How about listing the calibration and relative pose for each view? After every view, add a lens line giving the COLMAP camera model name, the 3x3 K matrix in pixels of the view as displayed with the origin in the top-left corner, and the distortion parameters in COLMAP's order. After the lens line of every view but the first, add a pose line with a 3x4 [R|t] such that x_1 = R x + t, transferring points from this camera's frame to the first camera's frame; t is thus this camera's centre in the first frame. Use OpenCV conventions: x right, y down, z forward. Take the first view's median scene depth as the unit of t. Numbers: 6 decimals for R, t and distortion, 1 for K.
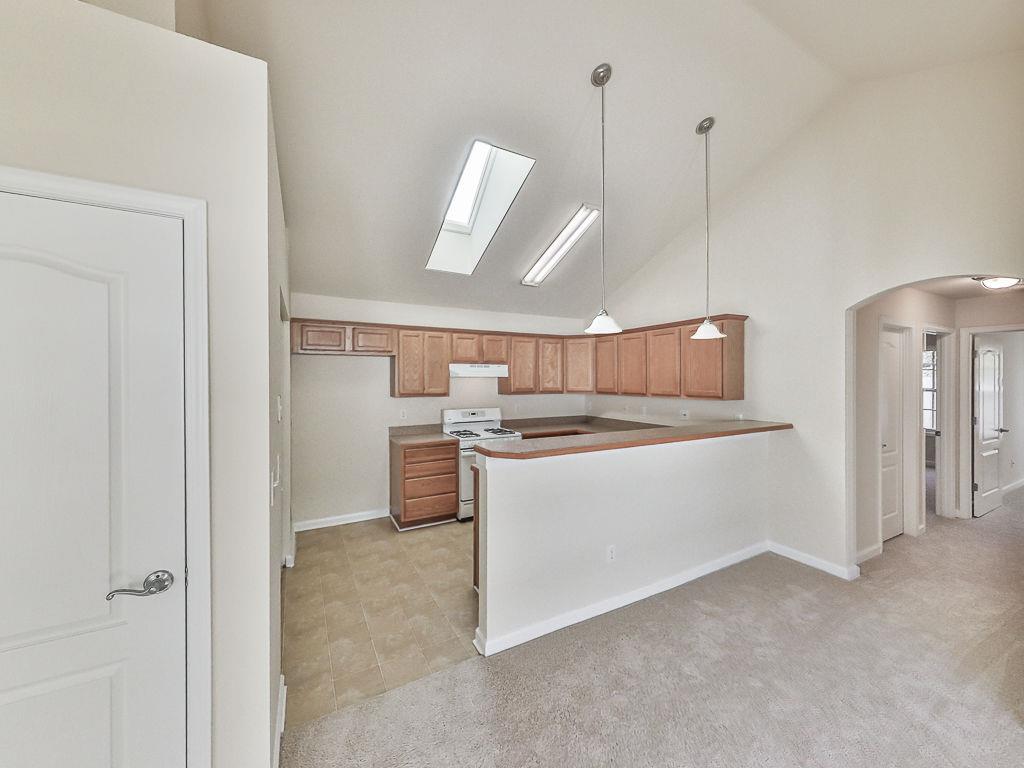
lens RADIAL K [[398.9, 0, 518.1], [0, 398.9, 378.5], [0, 0, 1]] dist [-0.001846, -0.000455]
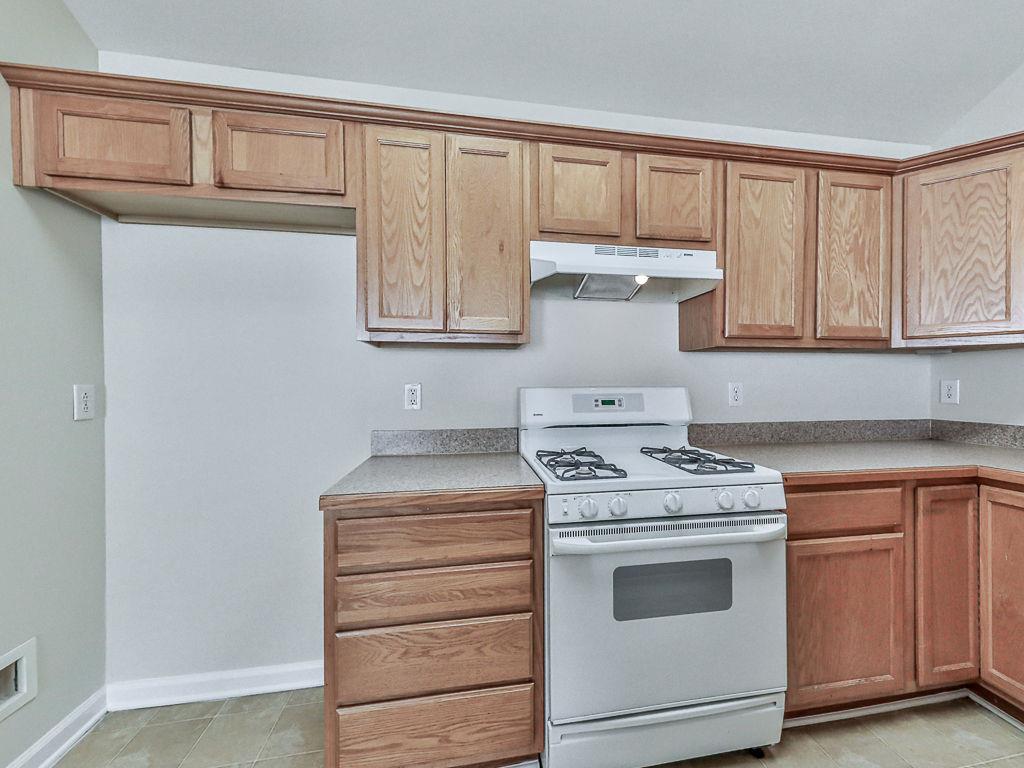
lens RADIAL K [[398.9, 0, 543.3], [0, 398.9, 382.8], [0, 0, 1]] dist [-0.001846, -0.000455]
pose [[0.948543, 0.000227, -0.316649, -0.058232], [-0.001609, 0.999990, -0.004103, 0.075738], [0.316645, 0.004401, 0.948534, 0.679882]]
